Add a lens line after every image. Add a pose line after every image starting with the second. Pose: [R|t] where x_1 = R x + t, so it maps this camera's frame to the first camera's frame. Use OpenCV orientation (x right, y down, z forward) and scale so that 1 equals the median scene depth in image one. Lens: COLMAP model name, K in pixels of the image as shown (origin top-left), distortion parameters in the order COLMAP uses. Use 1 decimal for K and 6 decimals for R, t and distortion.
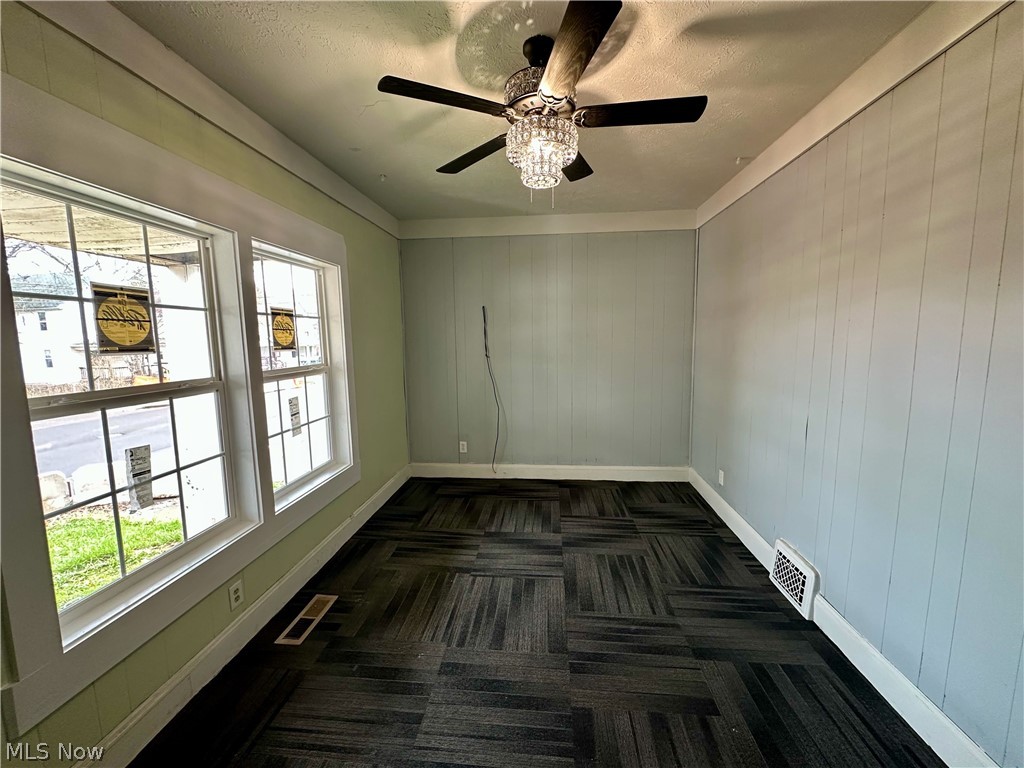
lens RADIAL K [[407.6, 0, 513.3], [0, 407.6, 383.0], [0, 0, 1]] dist [-0.002367, 0.000297]
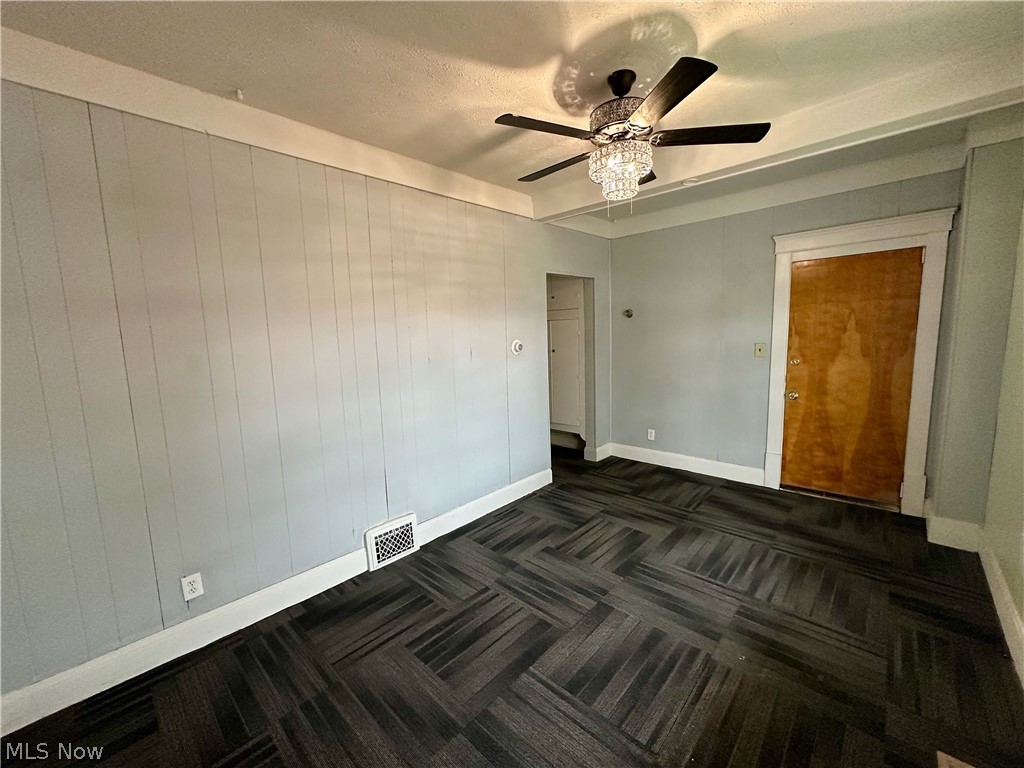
lens RADIAL K [[407.6, 0, 513.3], [0, 407.6, 383.0], [0, 0, 1]] dist [-0.002367, 0.000297]
pose [[-0.787149, -0.037637, 0.615613, -0.350520], [0.117300, 0.970783, 0.209336, -0.207409], [-0.605505, 0.236990, -0.759736, 1.807032]]
